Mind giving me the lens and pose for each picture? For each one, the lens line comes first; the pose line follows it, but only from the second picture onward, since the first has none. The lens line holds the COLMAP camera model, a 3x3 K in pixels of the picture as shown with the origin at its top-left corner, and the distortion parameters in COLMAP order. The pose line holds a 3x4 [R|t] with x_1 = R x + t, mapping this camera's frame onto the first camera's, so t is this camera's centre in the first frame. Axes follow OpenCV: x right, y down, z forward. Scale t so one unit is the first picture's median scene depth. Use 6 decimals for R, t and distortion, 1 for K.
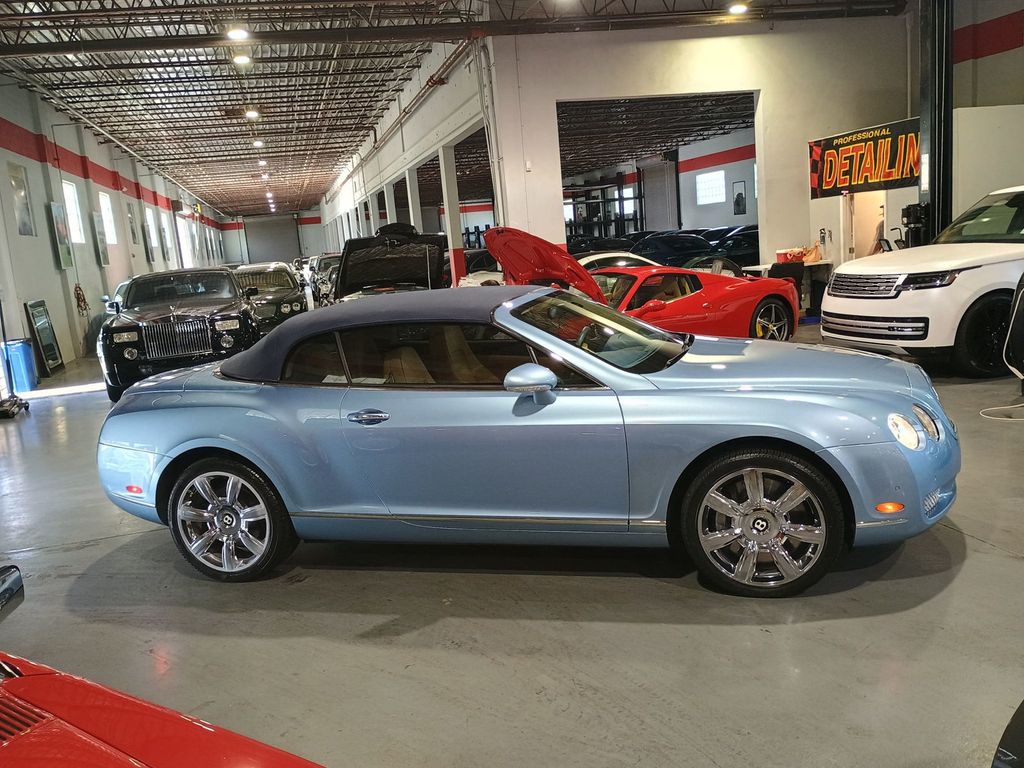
lens RADIAL K [[881.7, 0, 527.5], [0, 881.7, 384.5], [0, 0, 1]] dist [0.058921, -0.066265]
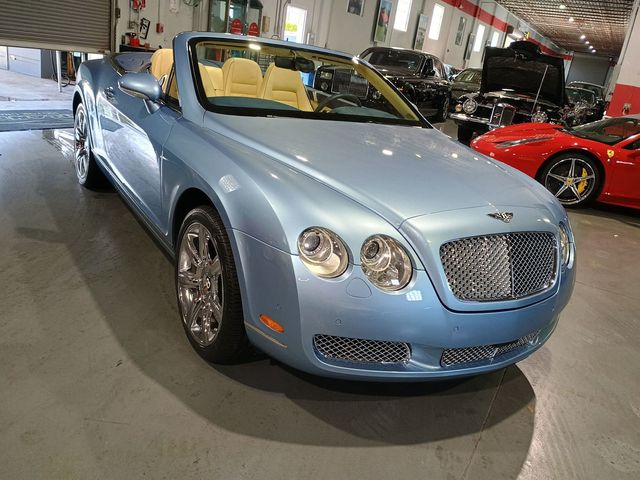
lens RADIAL K [[551.1, 0, 329.7], [0, 551.1, 240.3], [0, 0, 1]] dist [0.058921, -0.066265]
pose [[0.715288, 0.404389, -0.569941, 0.232870], [-0.319101, 0.914578, 0.248440, -0.028971], [0.621722, 0.004162, 0.783227, 0.198541]]
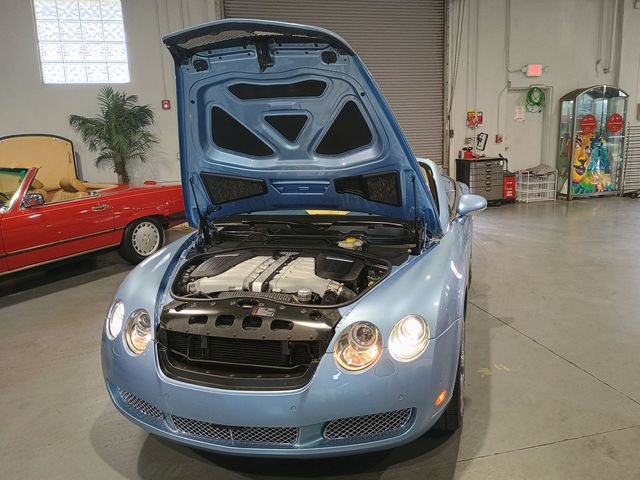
lens RADIAL K [[551.1, 0, 329.7], [0, 551.1, 240.3], [0, 0, 1]] dist [0.058921, -0.066265]
pose [[-0.003264, 0.289352, -0.957217, 0.354301], [-0.132250, 0.948689, 0.287226, -0.095170], [0.991211, 0.127529, 0.035171, 0.404814]]
